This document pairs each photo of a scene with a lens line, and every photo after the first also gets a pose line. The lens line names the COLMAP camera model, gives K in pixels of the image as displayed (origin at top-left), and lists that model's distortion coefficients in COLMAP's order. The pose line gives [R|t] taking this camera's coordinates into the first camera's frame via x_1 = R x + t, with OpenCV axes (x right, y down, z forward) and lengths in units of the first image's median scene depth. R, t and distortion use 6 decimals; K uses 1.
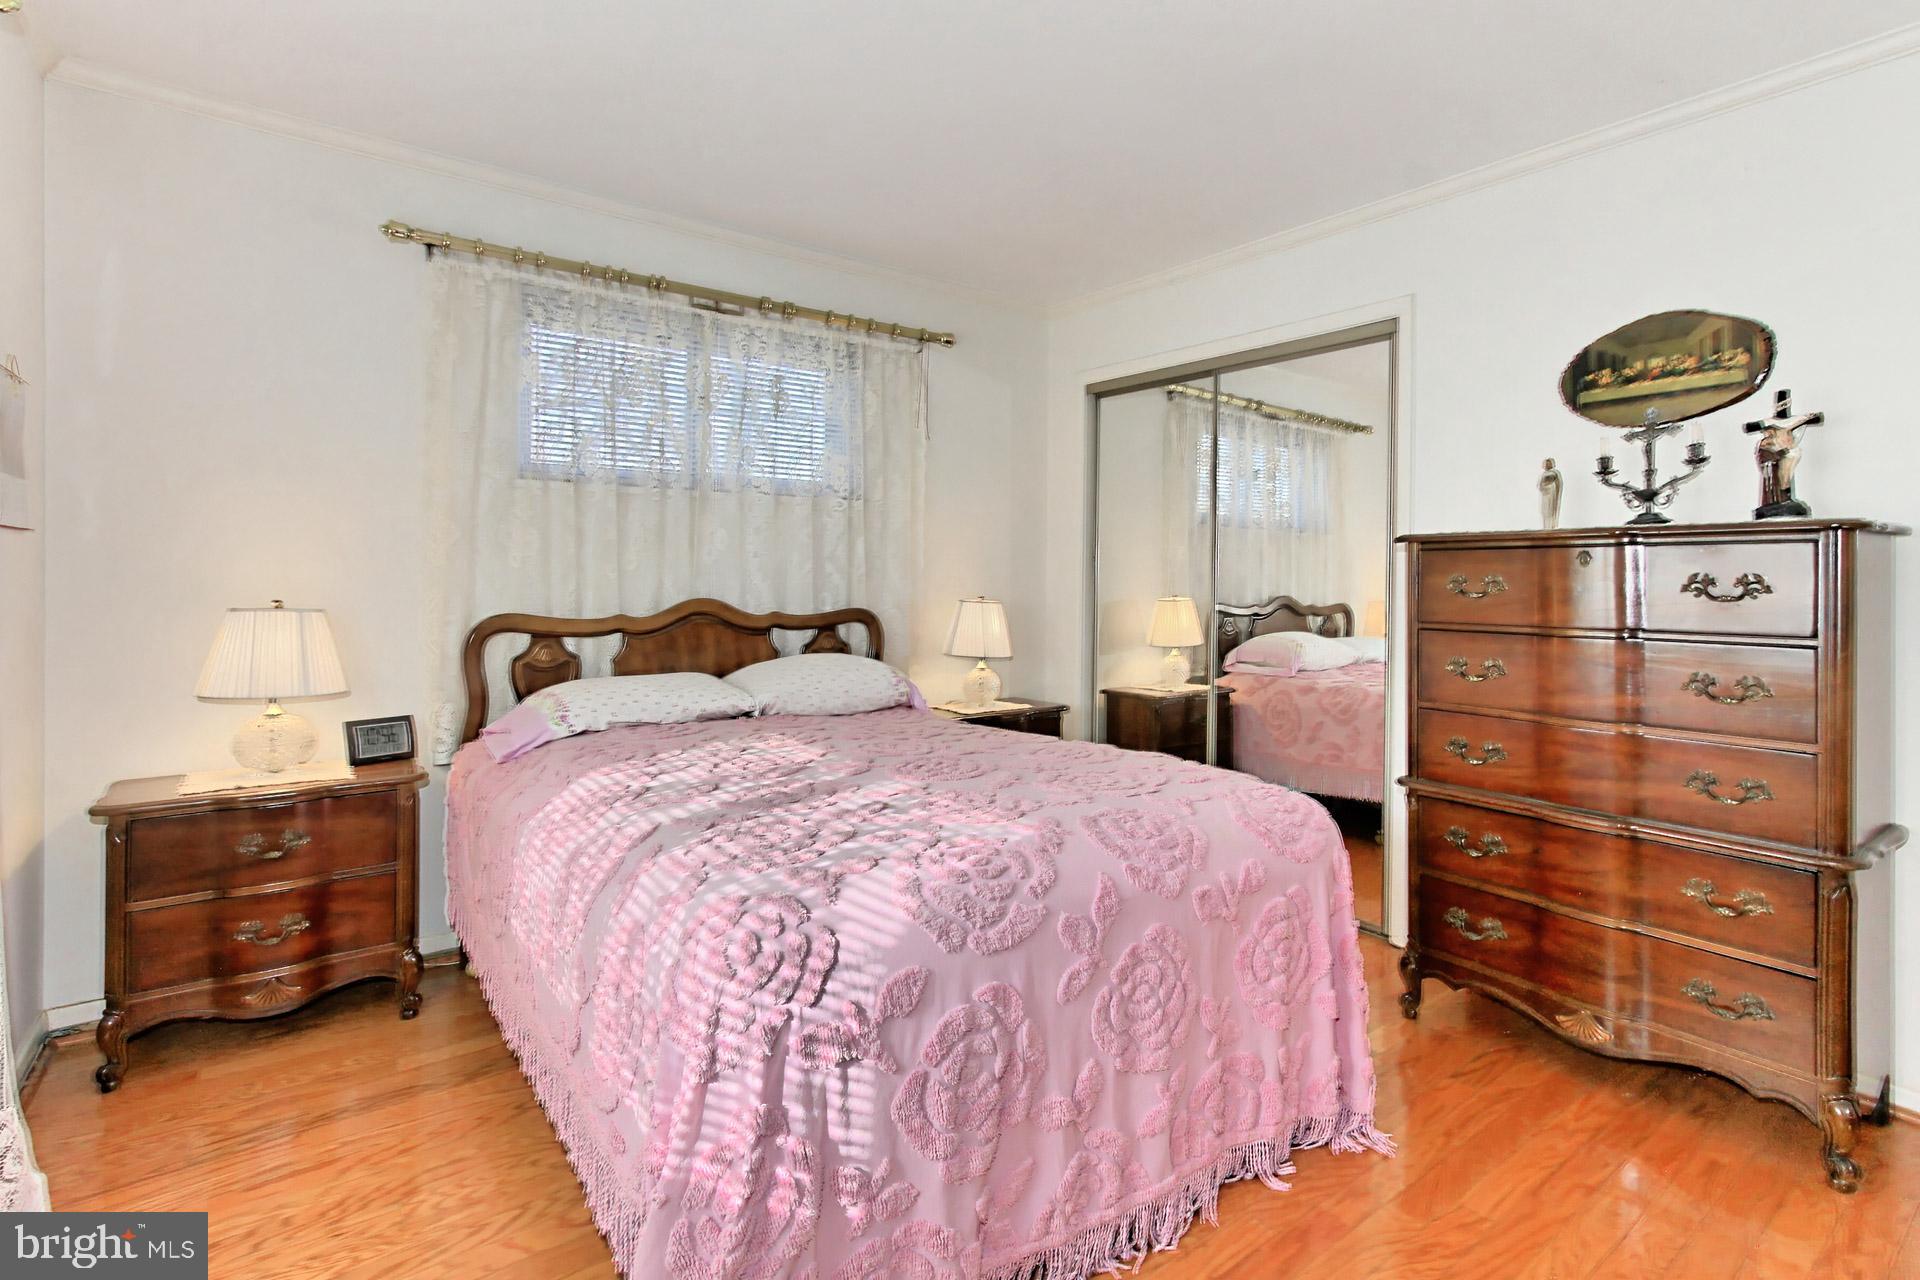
lens RADIAL K [[909.7, 0, 969.1], [0, 909.7, 562.7], [0, 0, 1]] dist [0.000804, 0.001641]
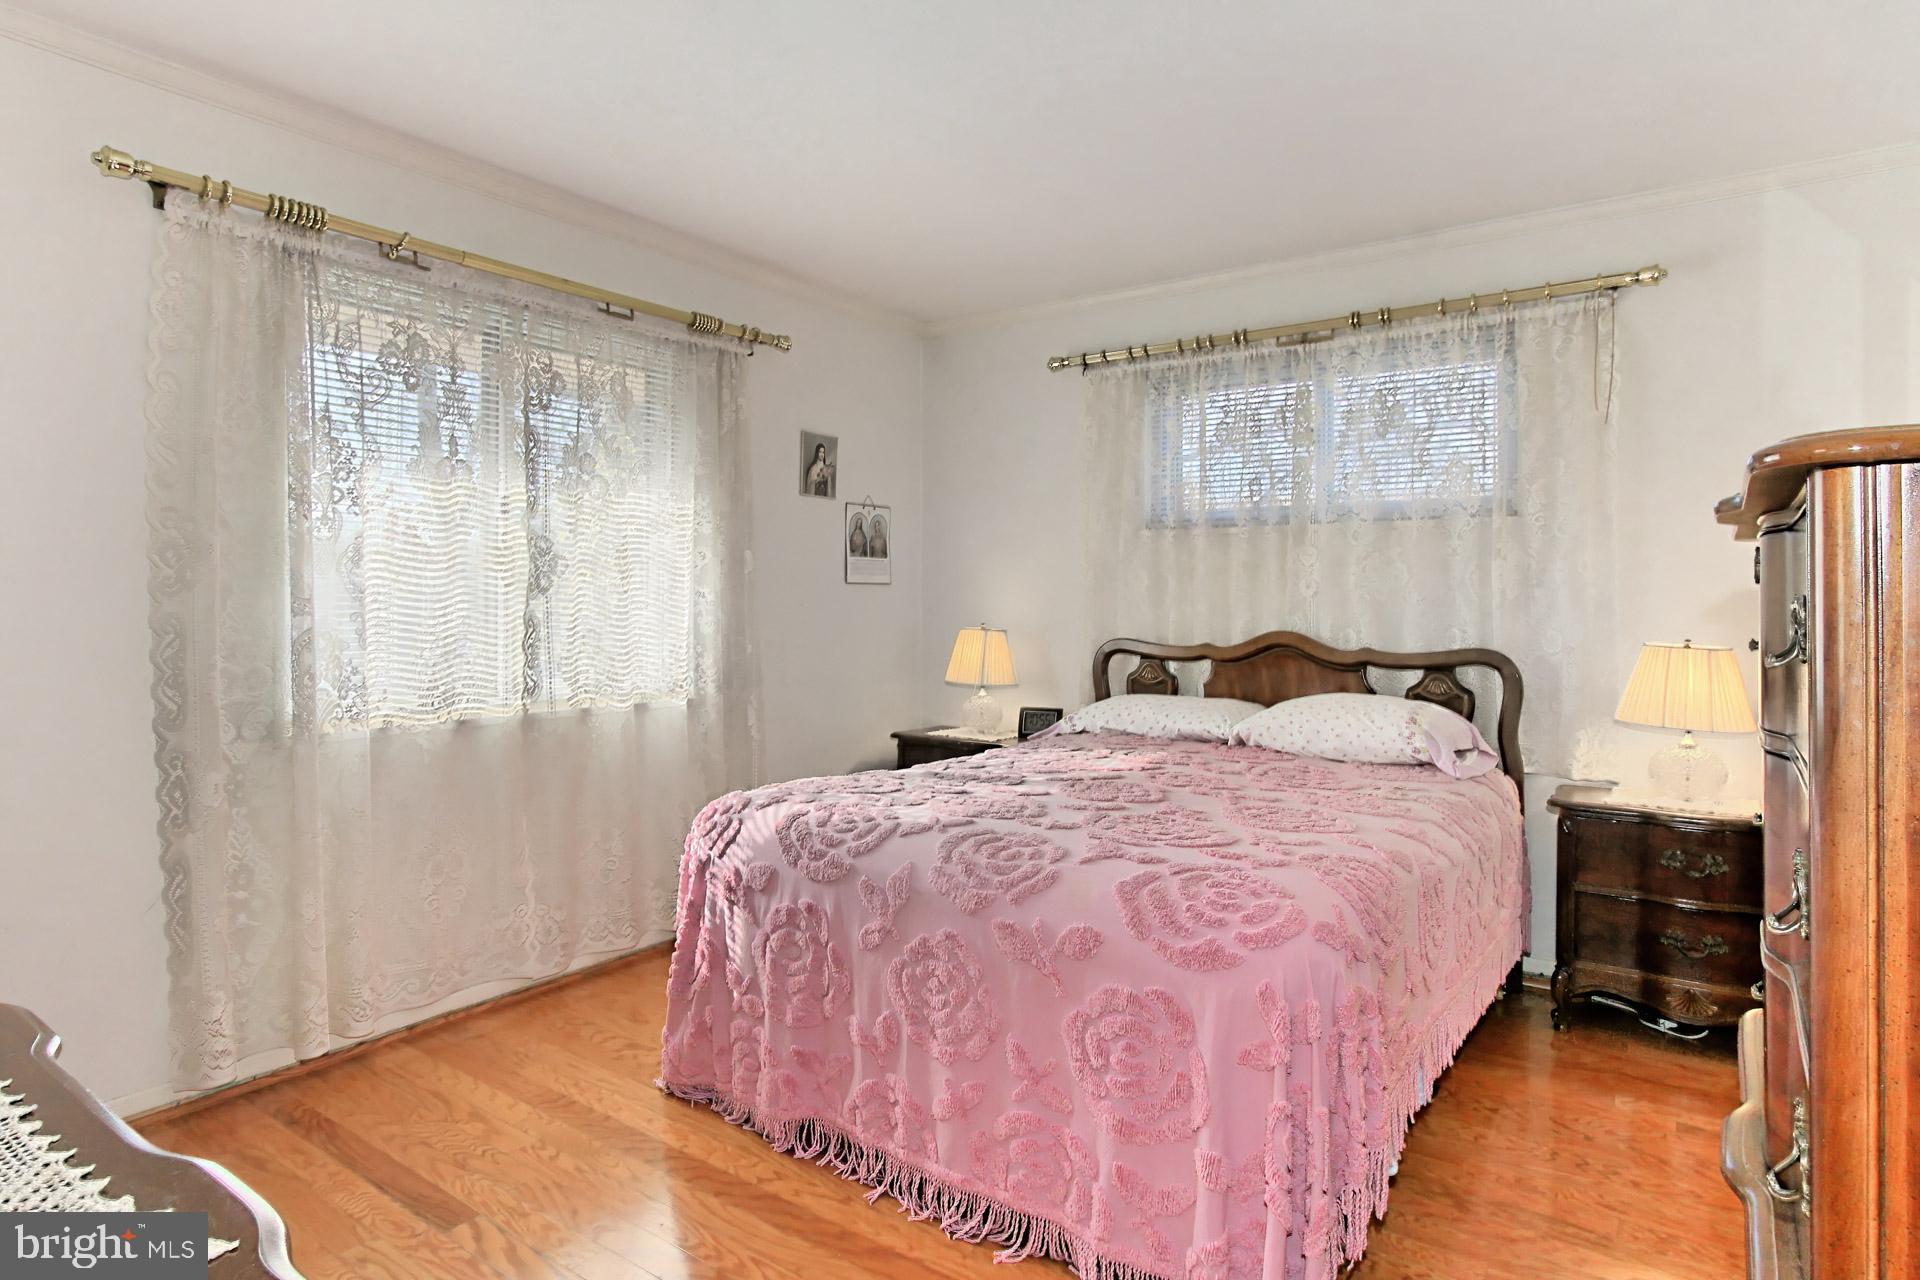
lens RADIAL K [[1040.8, 0, 1010.0], [0, 1040.8, 579.0], [0, 0, 1]] dist [0.000485, 0.001748]
pose [[0.333872, -0.024929, -0.942289, 0.764317], [0.010747, 0.999686, -0.022640, 0.004459], [0.942557, -0.002568, 0.334035, 0.352079]]
